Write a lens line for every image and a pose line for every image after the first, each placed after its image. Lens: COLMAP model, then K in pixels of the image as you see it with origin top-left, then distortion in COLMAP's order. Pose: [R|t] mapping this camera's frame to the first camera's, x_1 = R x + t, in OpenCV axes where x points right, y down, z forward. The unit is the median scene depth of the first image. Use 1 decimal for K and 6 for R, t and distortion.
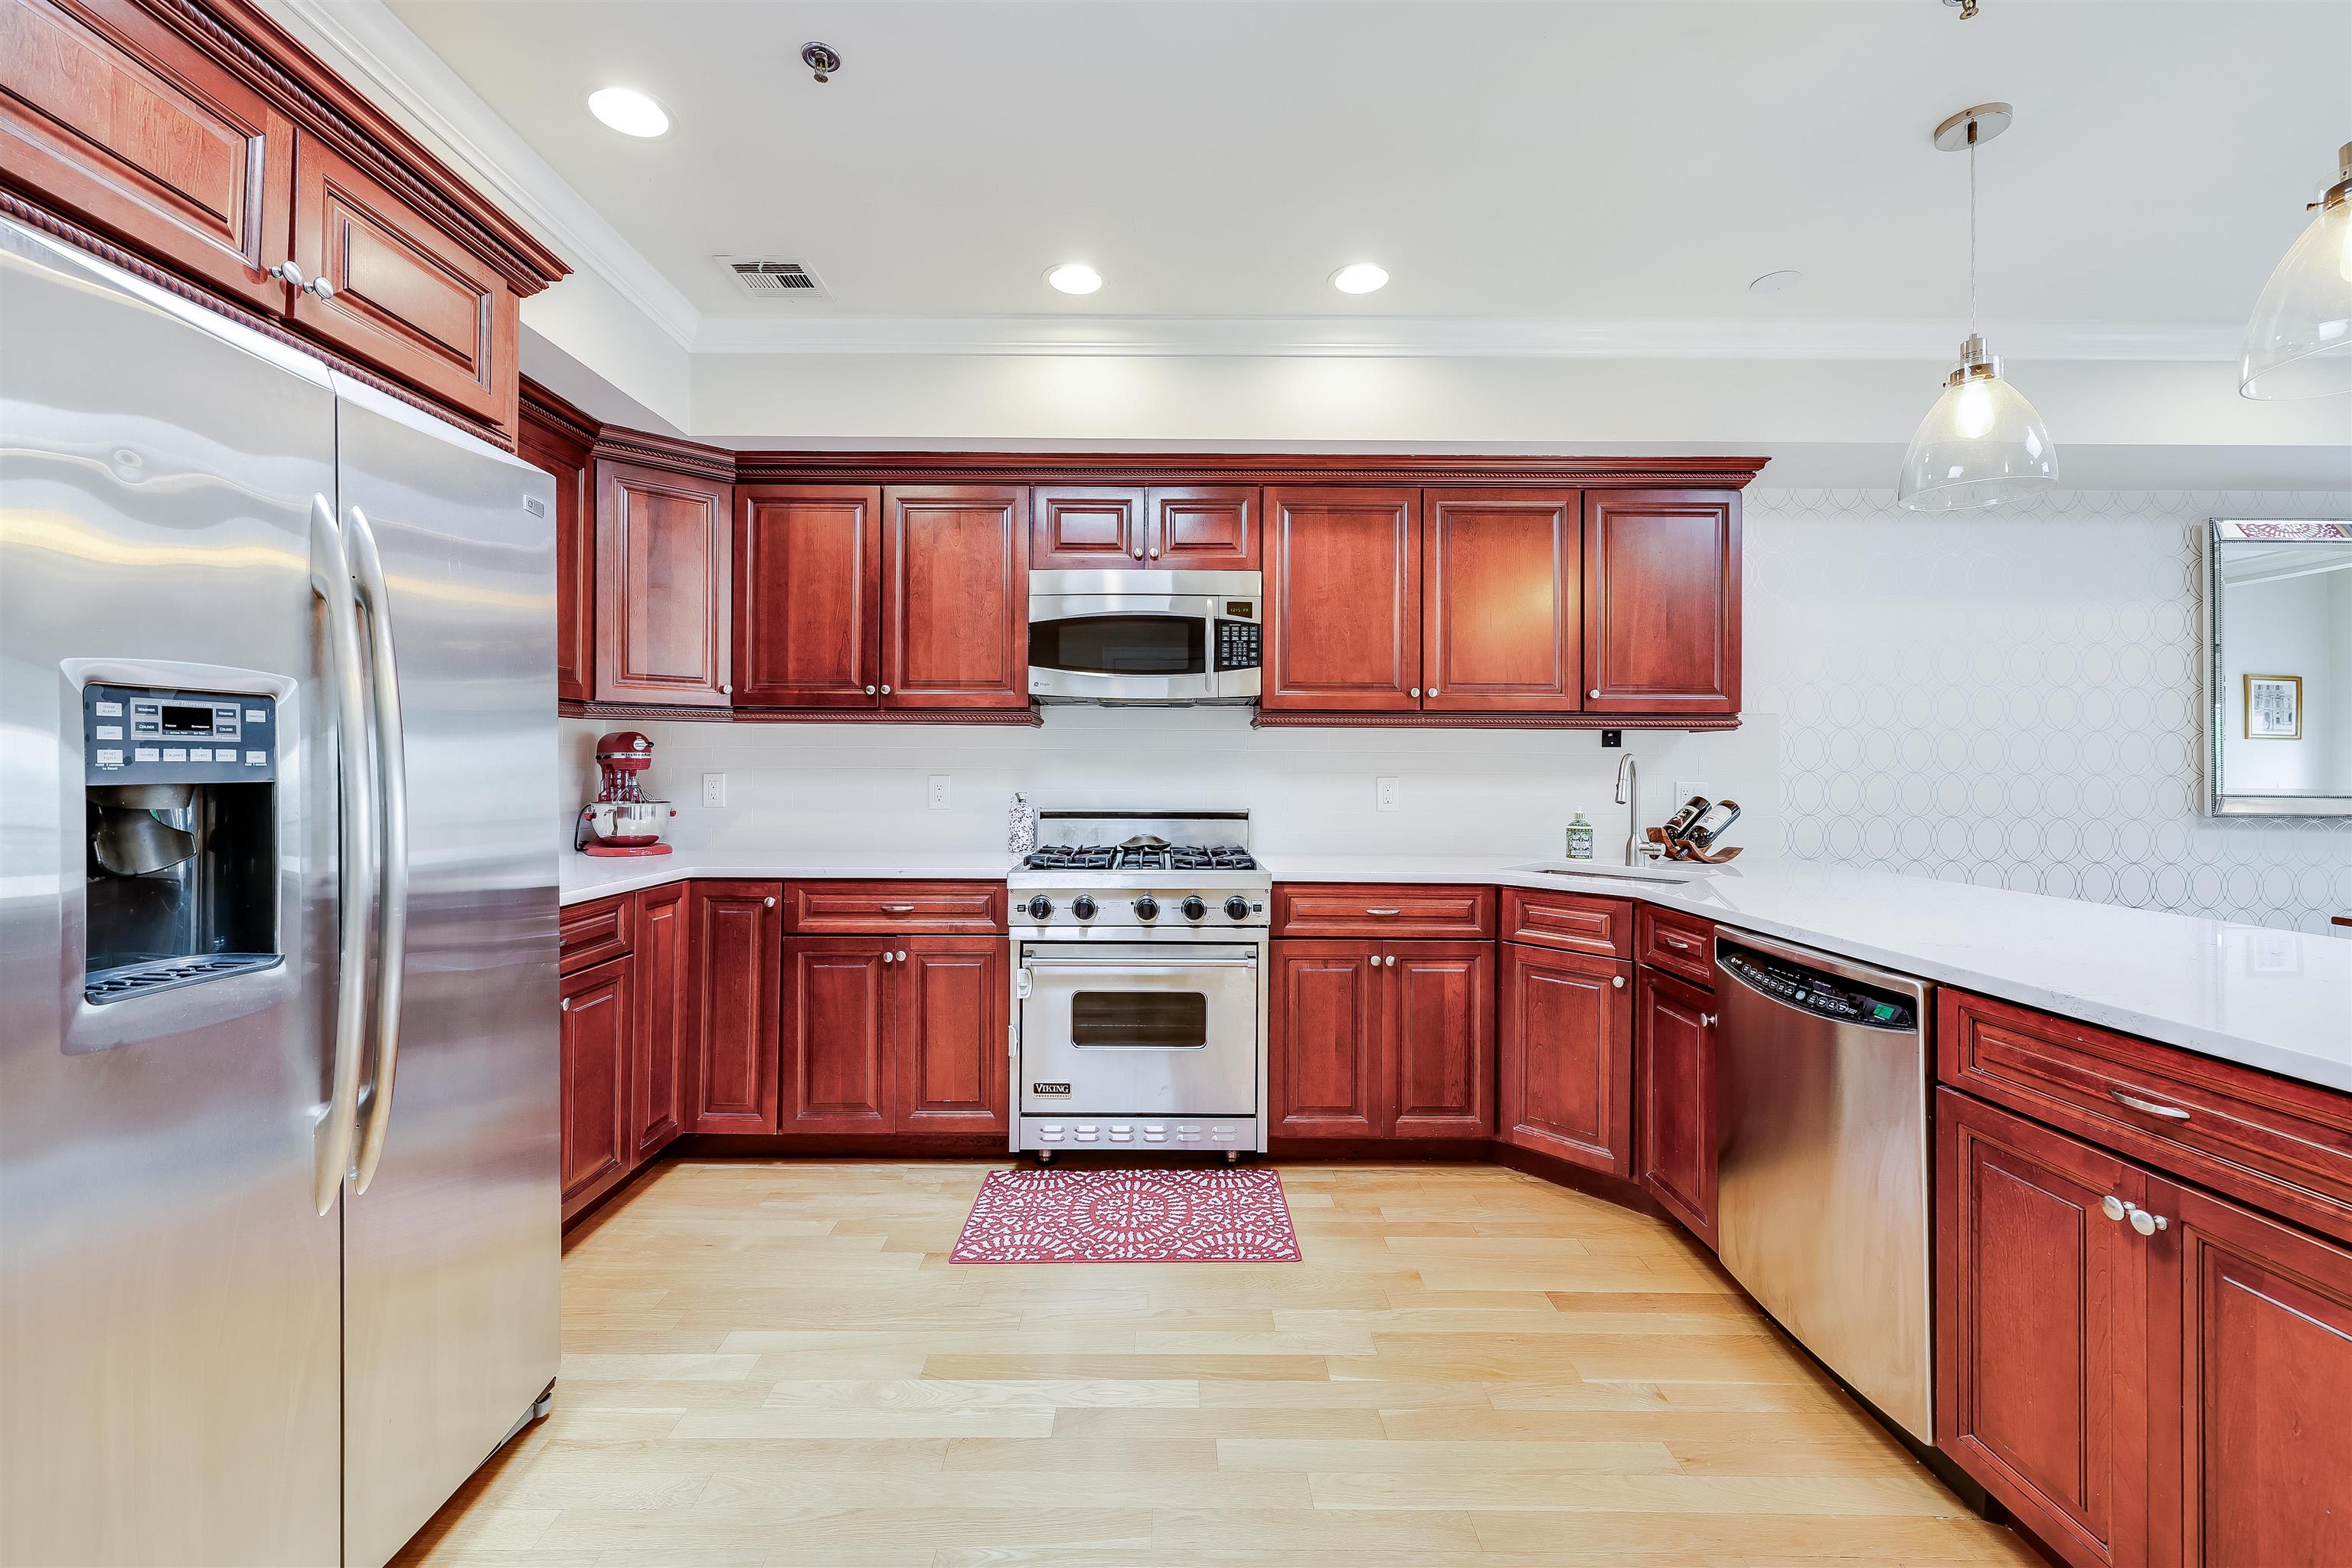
lens RADIAL K [[942.9, 0, 1149.9], [0, 942.9, 751.4], [0, 0, 1]] dist [0.002573, 0.000110]
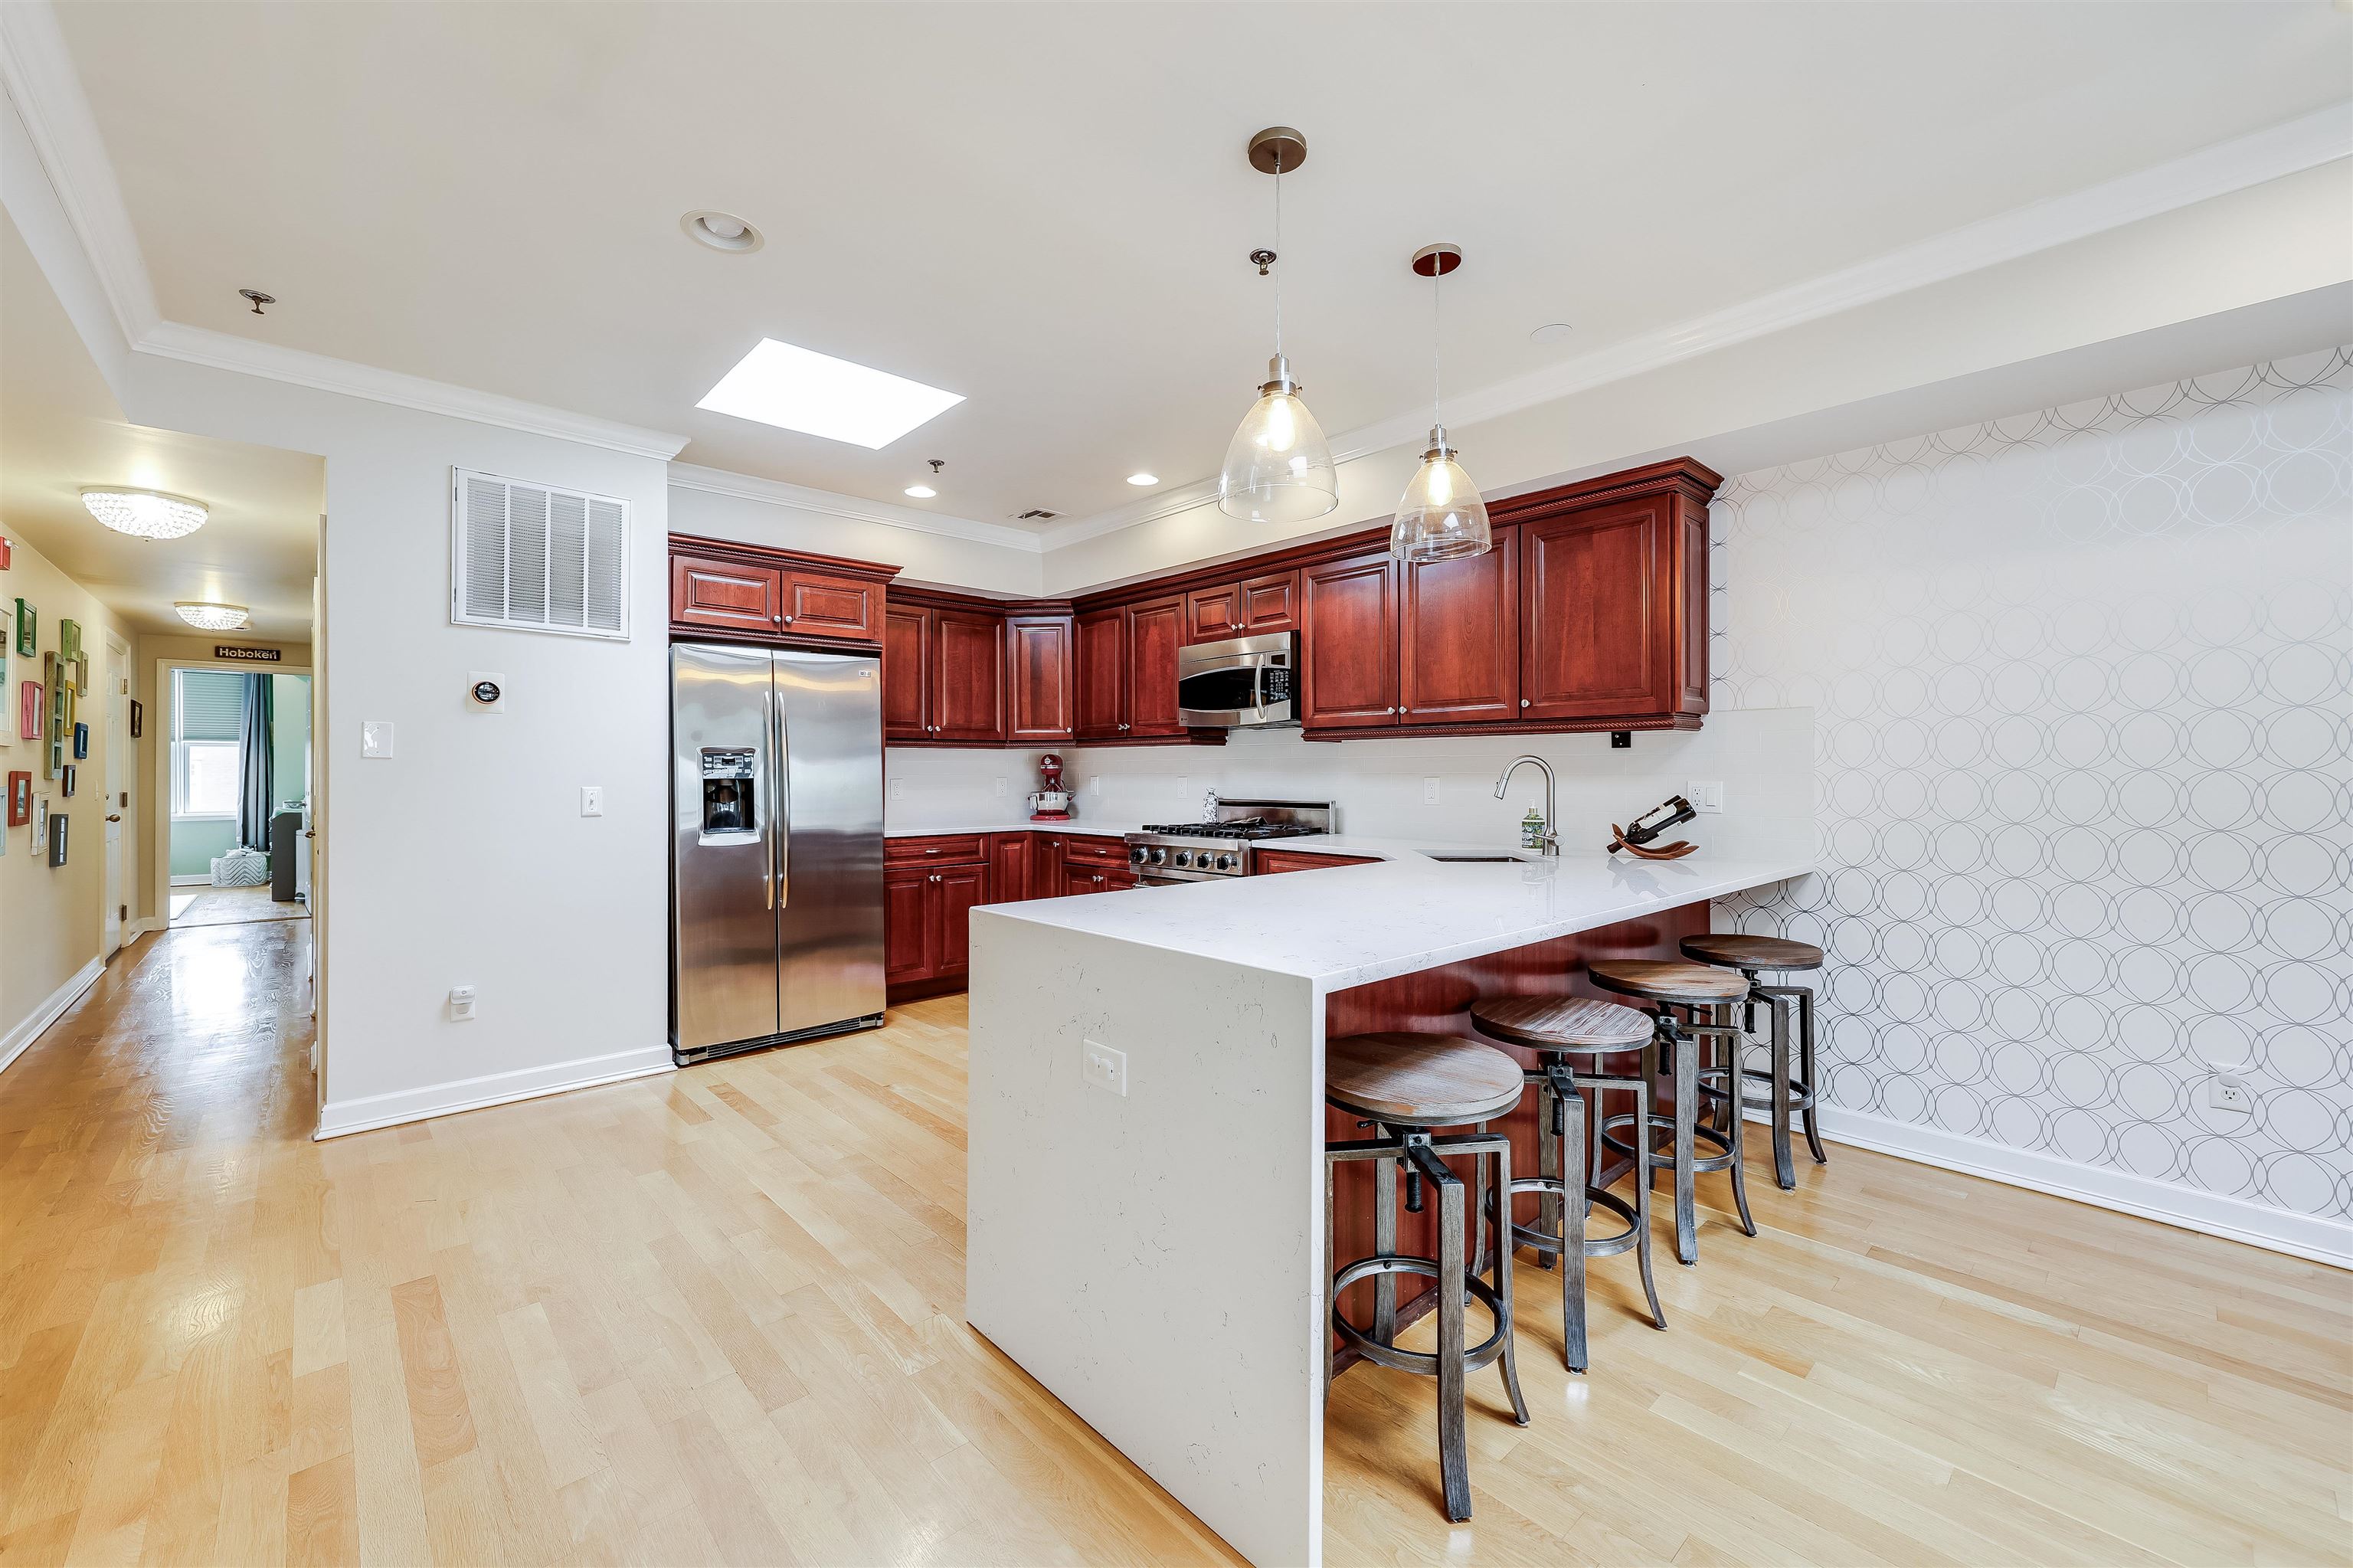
lens RADIAL K [[943.4, 0, 1174.3], [0, 943.4, 768.6], [0, 0, 1]] dist [0.002573, 0.000110]
pose [[0.683233, -0.010351, -0.730127, 1.020117], [0.019324, 0.999806, 0.003909, 0.005017], [0.729945, -0.016779, 0.683300, -0.091575]]
